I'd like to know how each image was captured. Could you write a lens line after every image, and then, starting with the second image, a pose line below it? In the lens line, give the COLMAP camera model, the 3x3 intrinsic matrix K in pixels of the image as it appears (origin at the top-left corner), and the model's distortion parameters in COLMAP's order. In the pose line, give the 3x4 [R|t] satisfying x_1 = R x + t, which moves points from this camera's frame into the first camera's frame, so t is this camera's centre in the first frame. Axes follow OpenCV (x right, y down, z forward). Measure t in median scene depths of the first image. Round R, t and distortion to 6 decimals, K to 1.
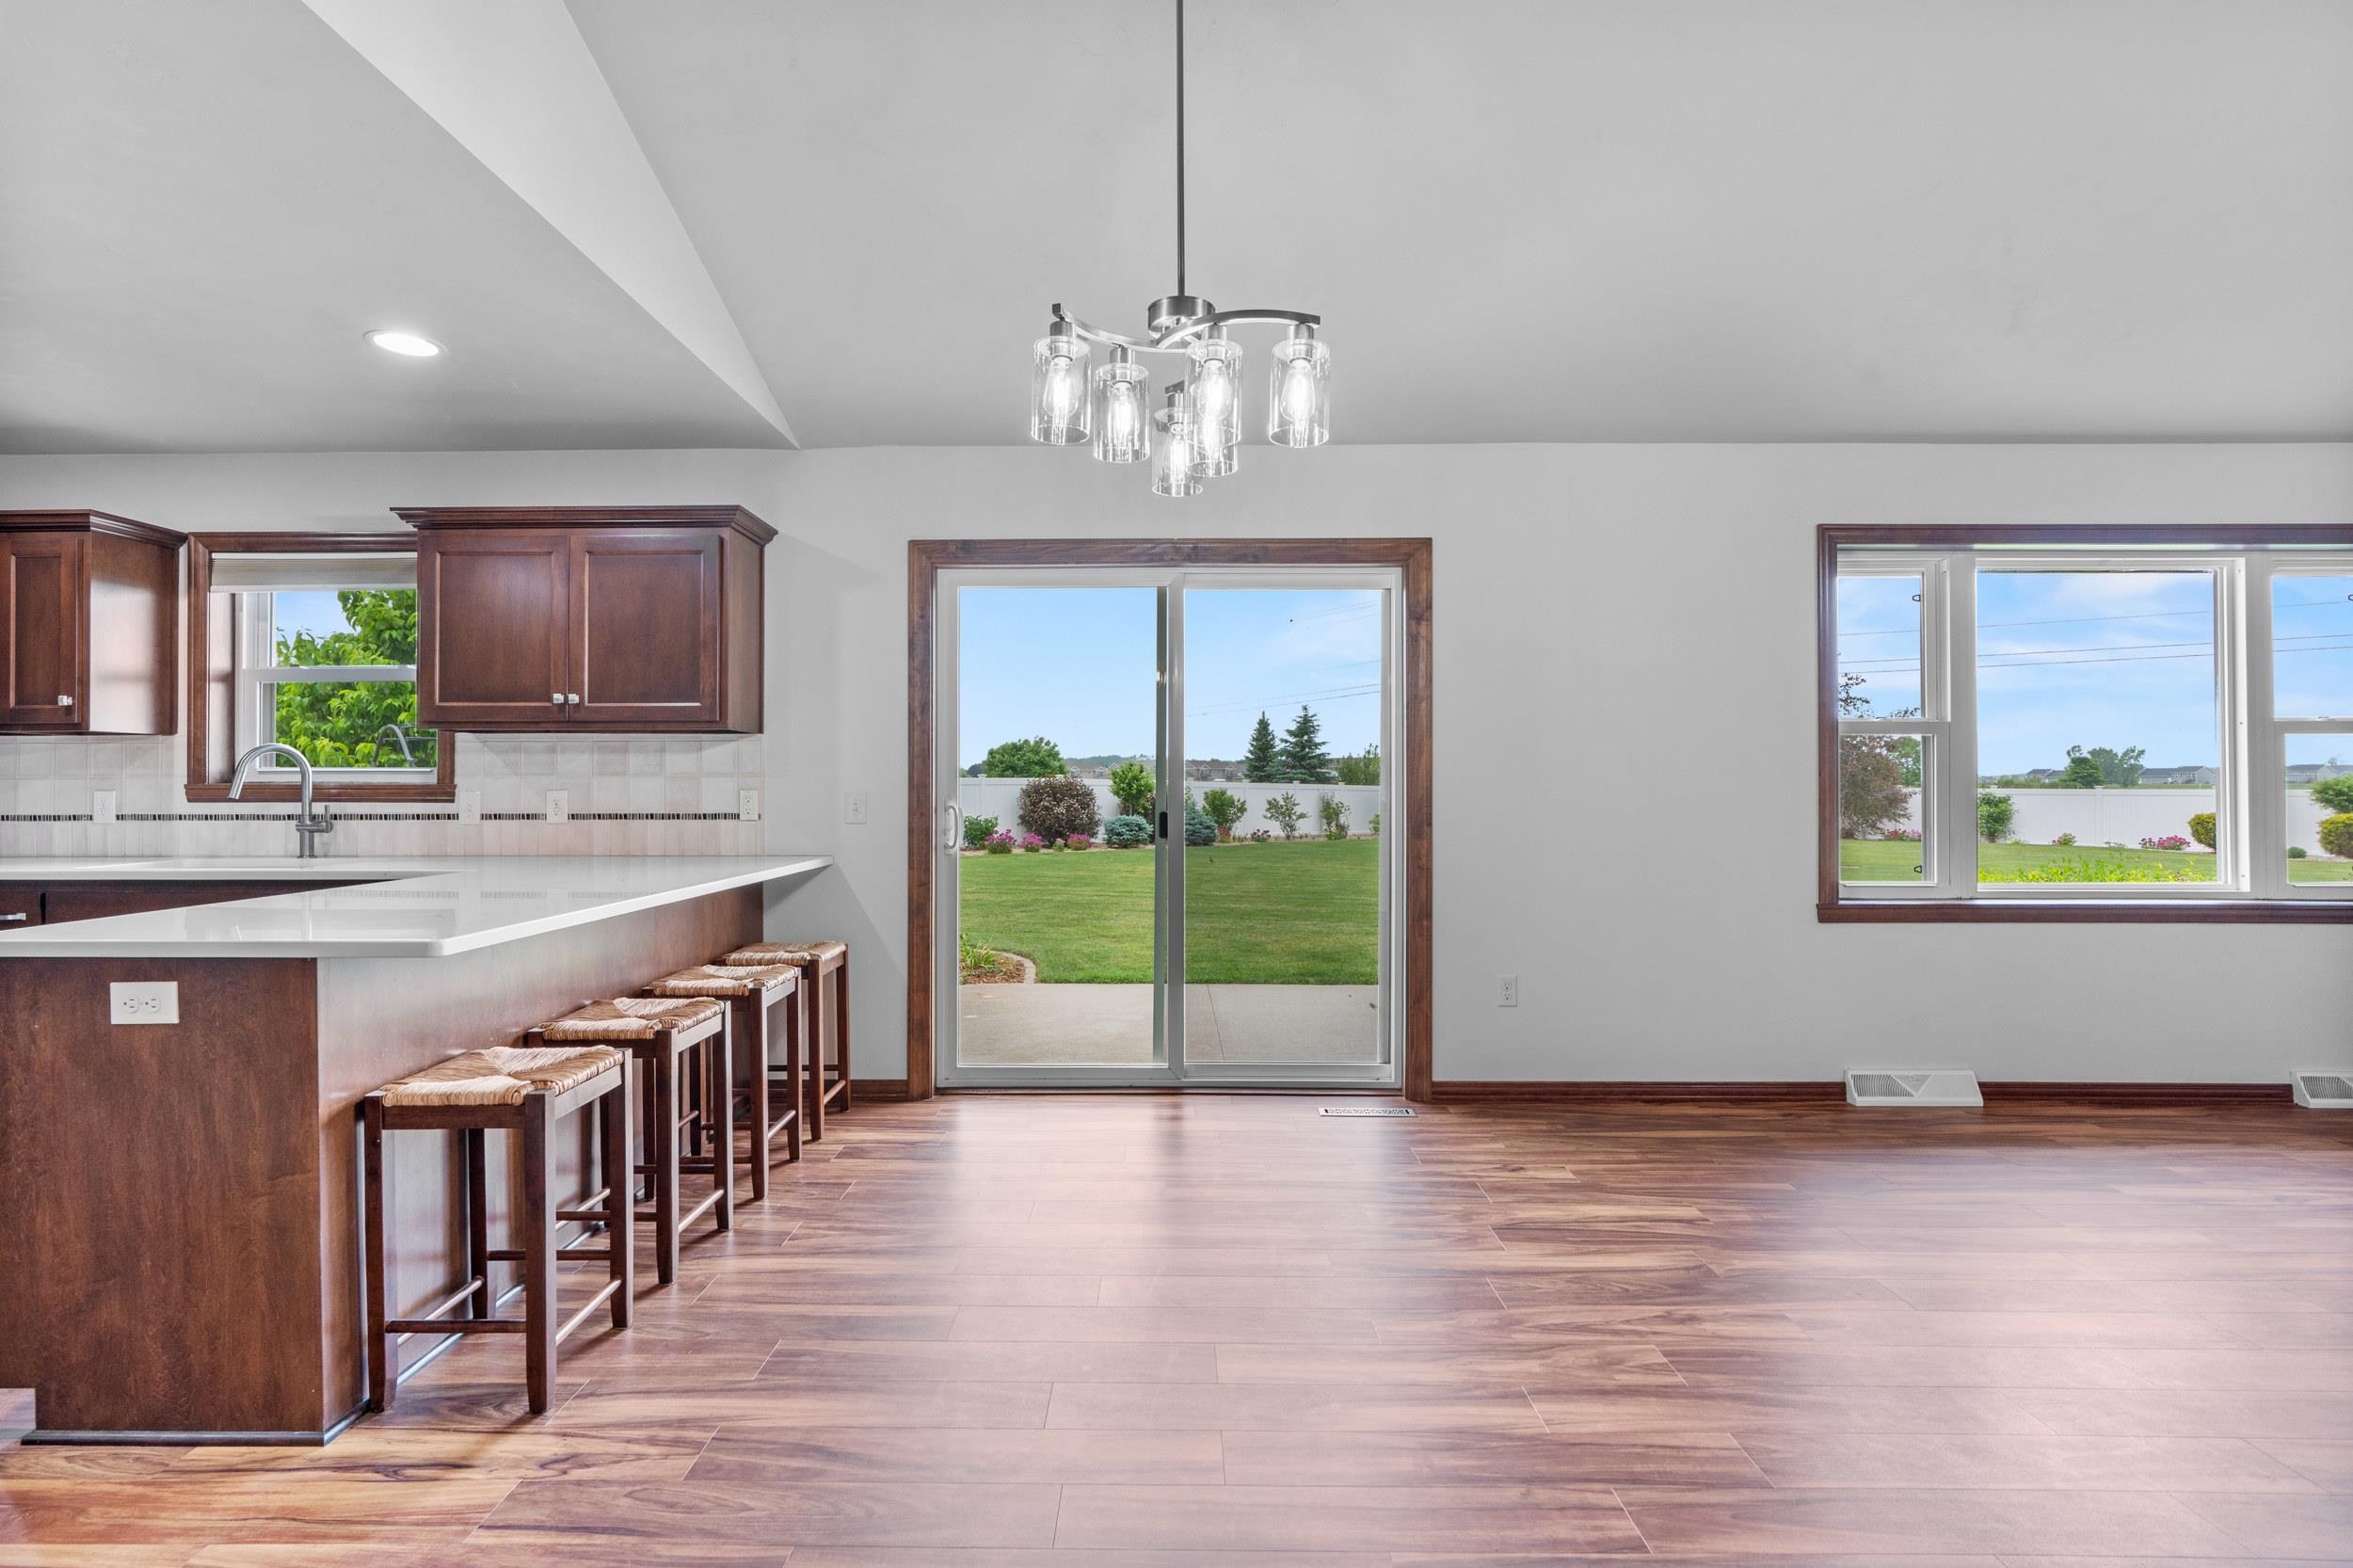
lens RADIAL K [[1073.3, 0, 1143.2], [0, 1073.3, 779.4], [0, 0, 1]] dist [-0.009221, 0.004217]
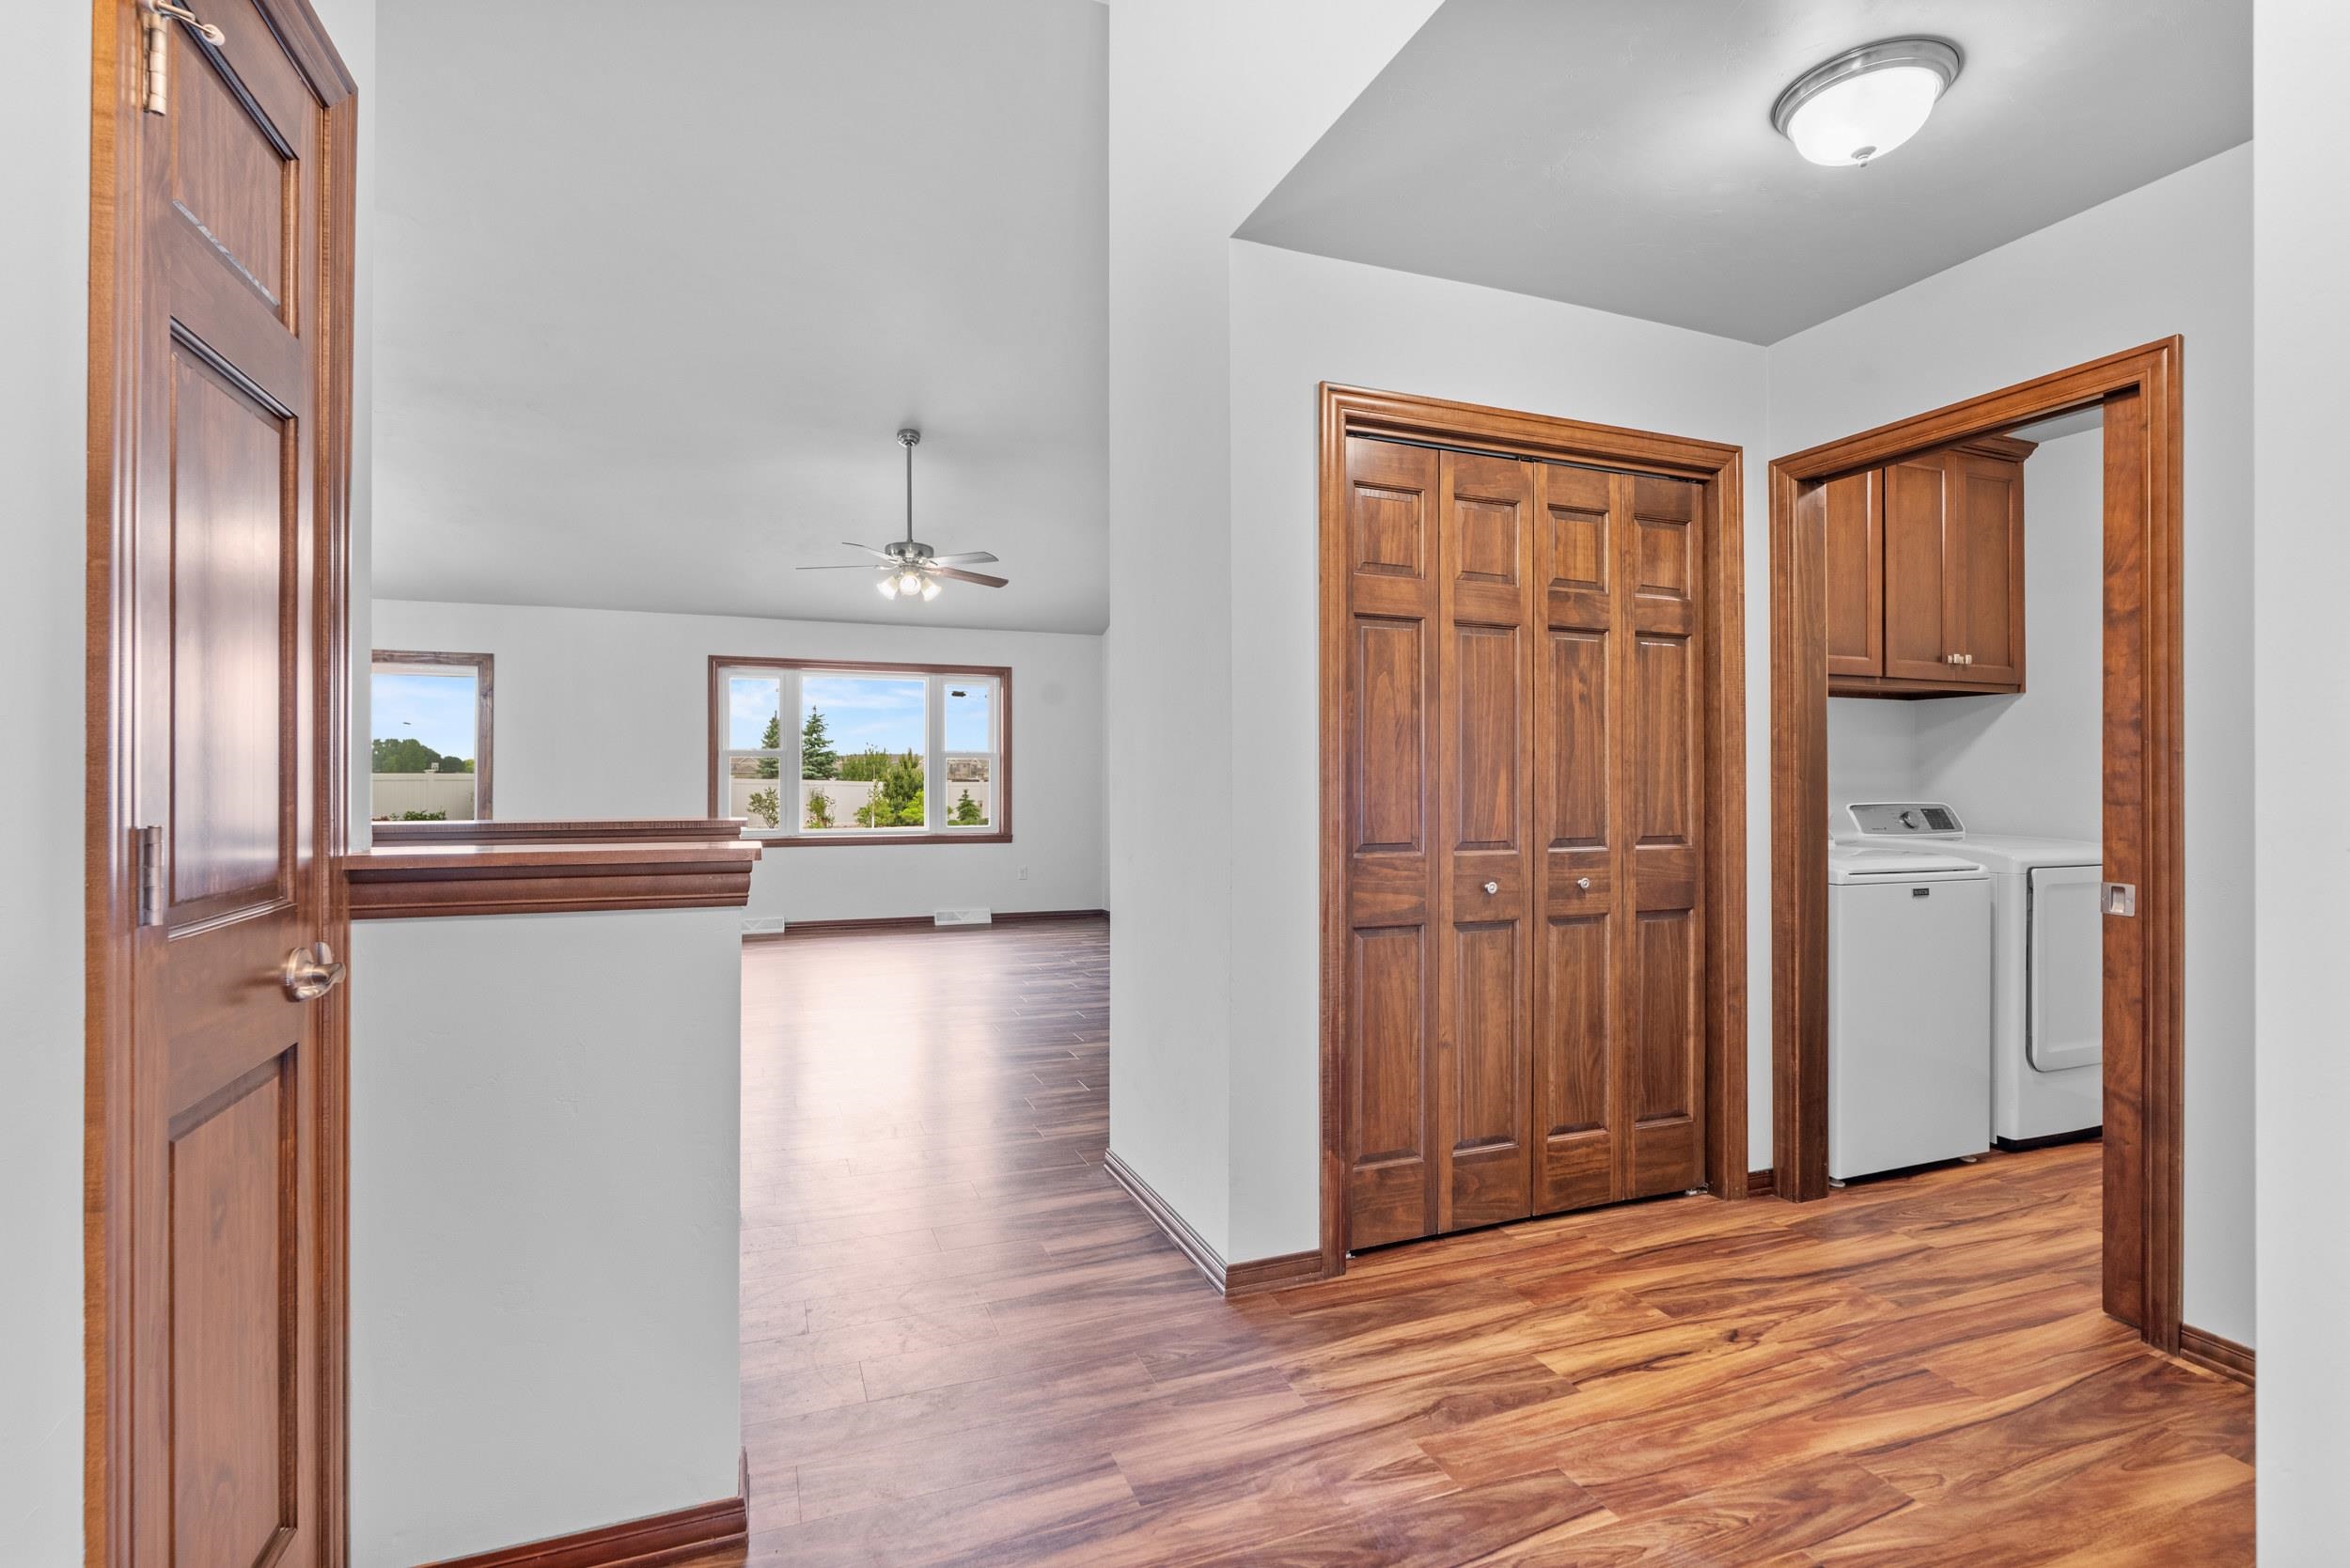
lens RADIAL K [[1072.0, 0, 1152.0], [0, 1072.0, 780.0], [0, 0, 1]] dist [-0.009221, 0.004217]
pose [[0.929738, 0.002663, 0.368213, 0.662312], [-0.004612, 0.999980, 0.004413, -0.011105], [-0.368194, -0.005801, 0.929731, -1.229659]]
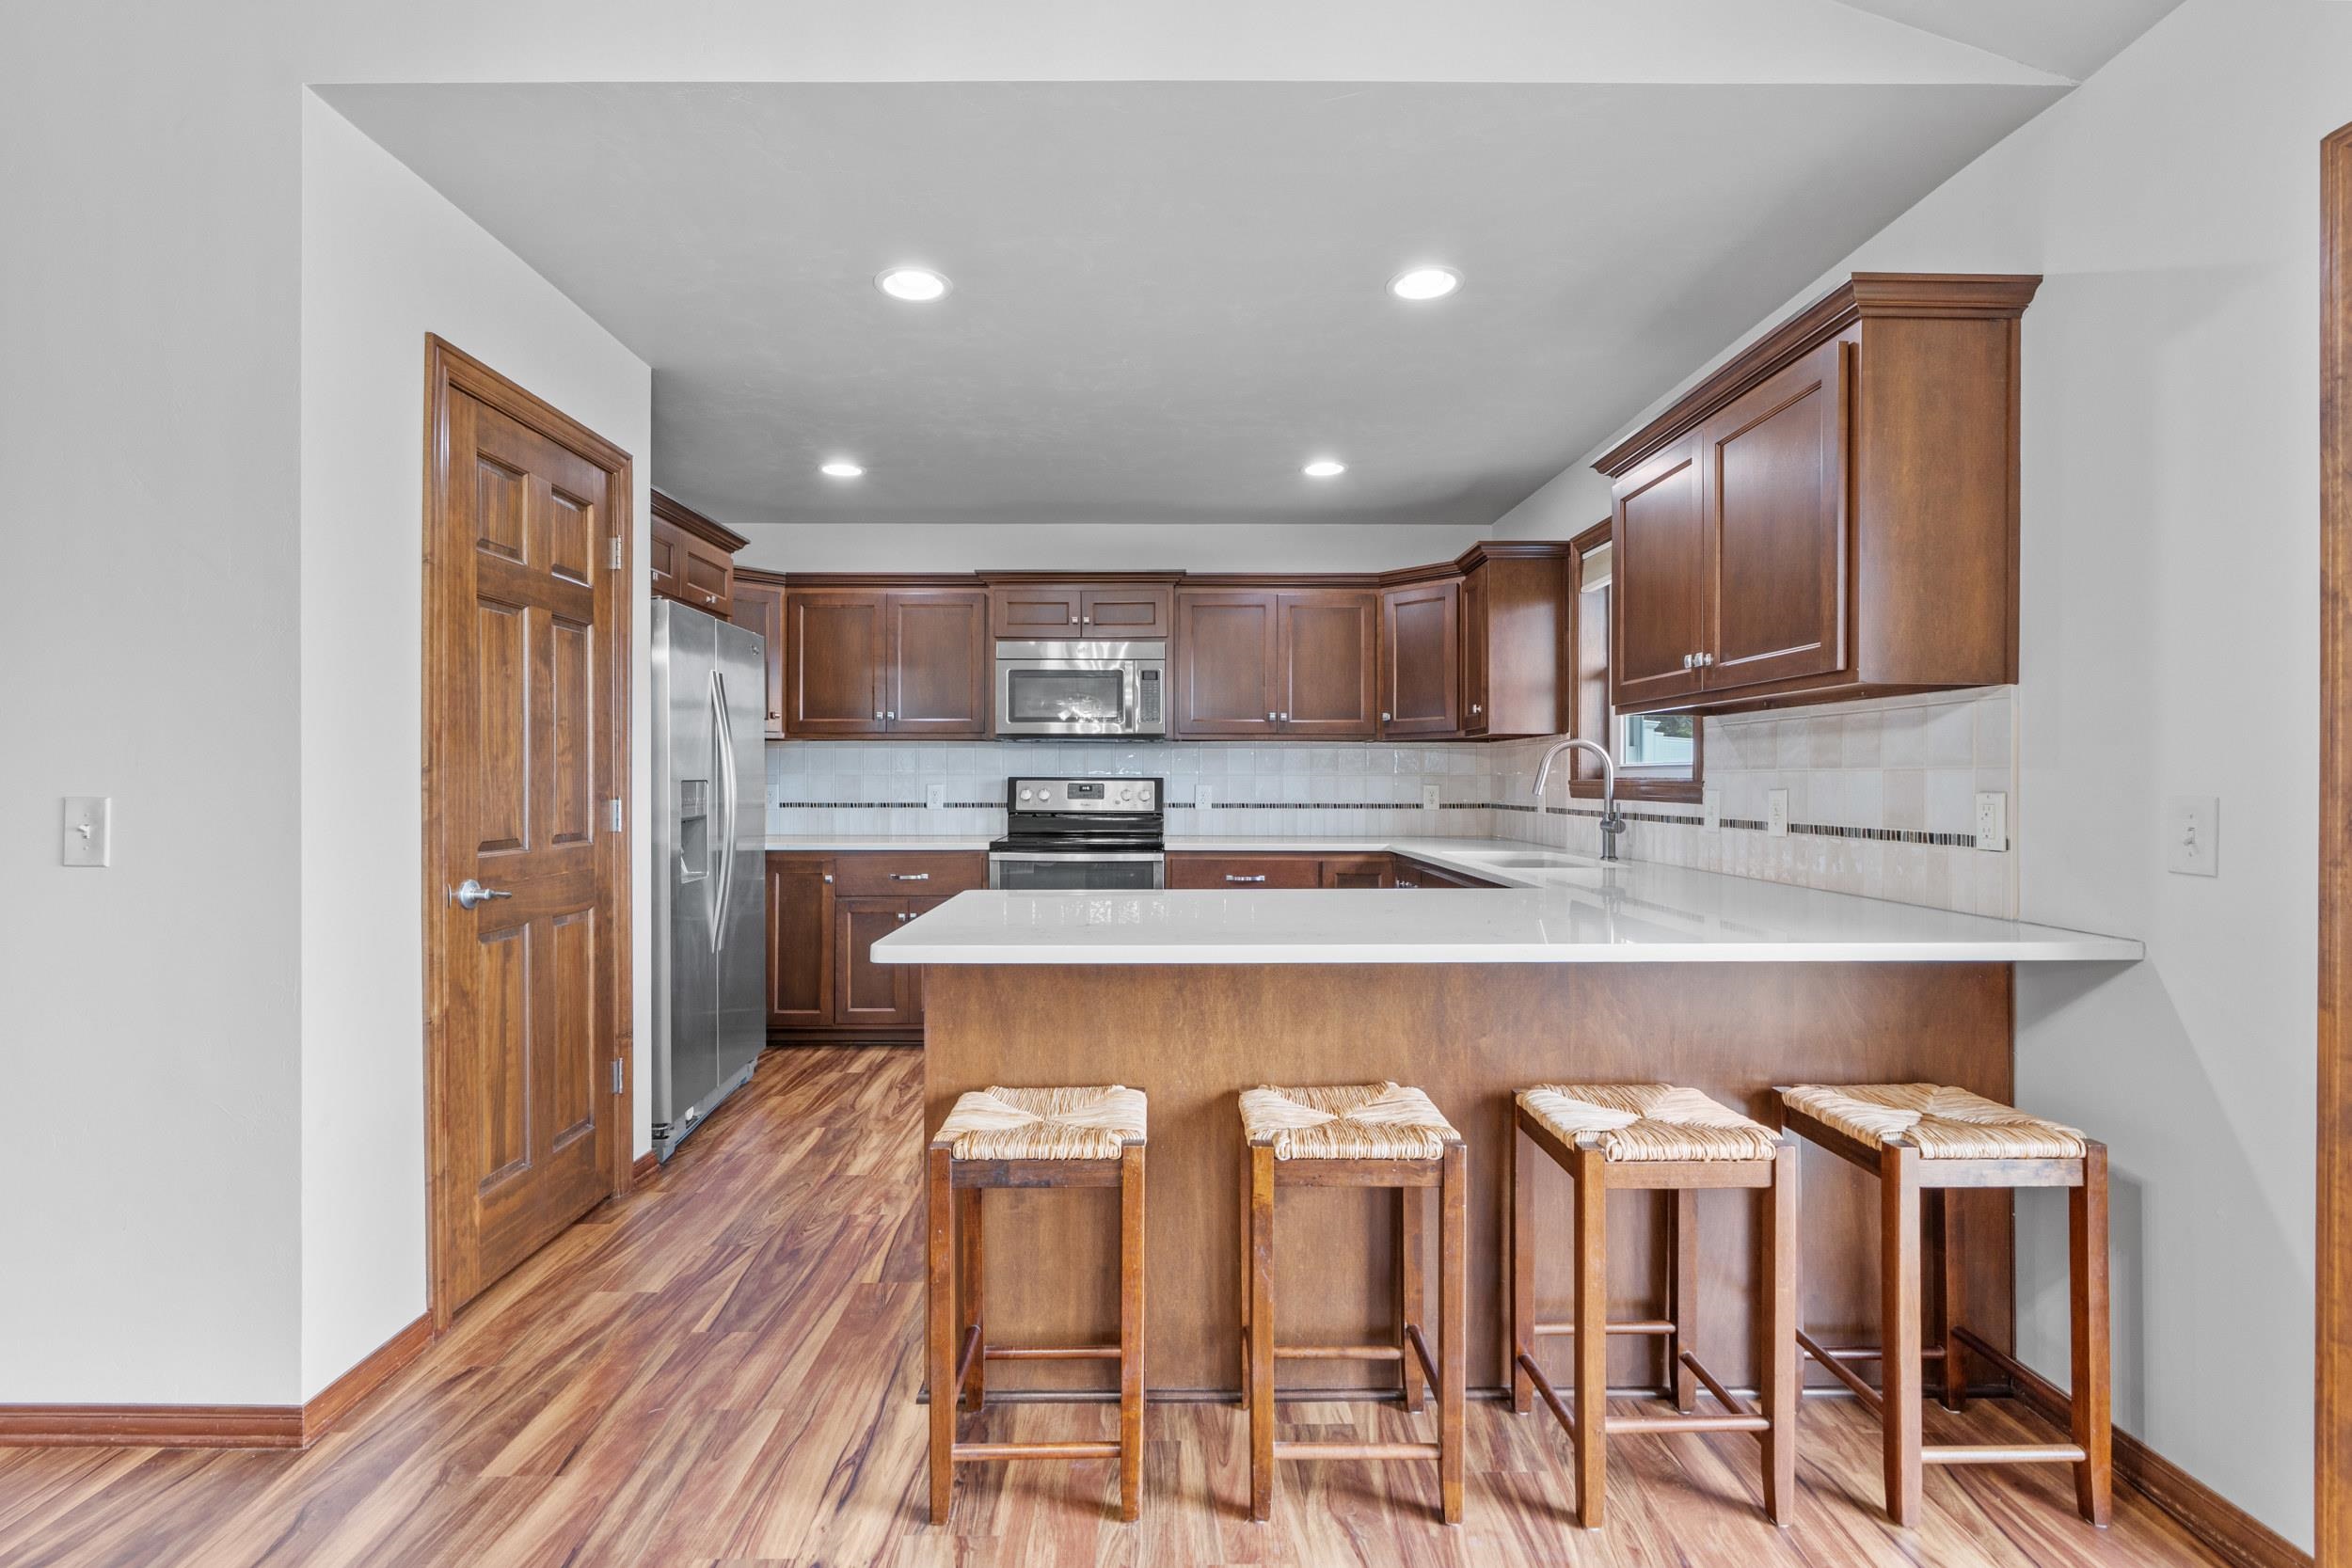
lens RADIAL K [[1072.8, 0, 1179.0], [0, 1072.8, 780.6], [0, 0, 1]] dist [-0.009221, 0.004217]
pose [[0.032773, 0.001269, -0.999462, 0.145114], [0.005212, 0.999985, 0.001441, 0.001232], [0.999449, -0.005257, 0.032766, 0.581843]]
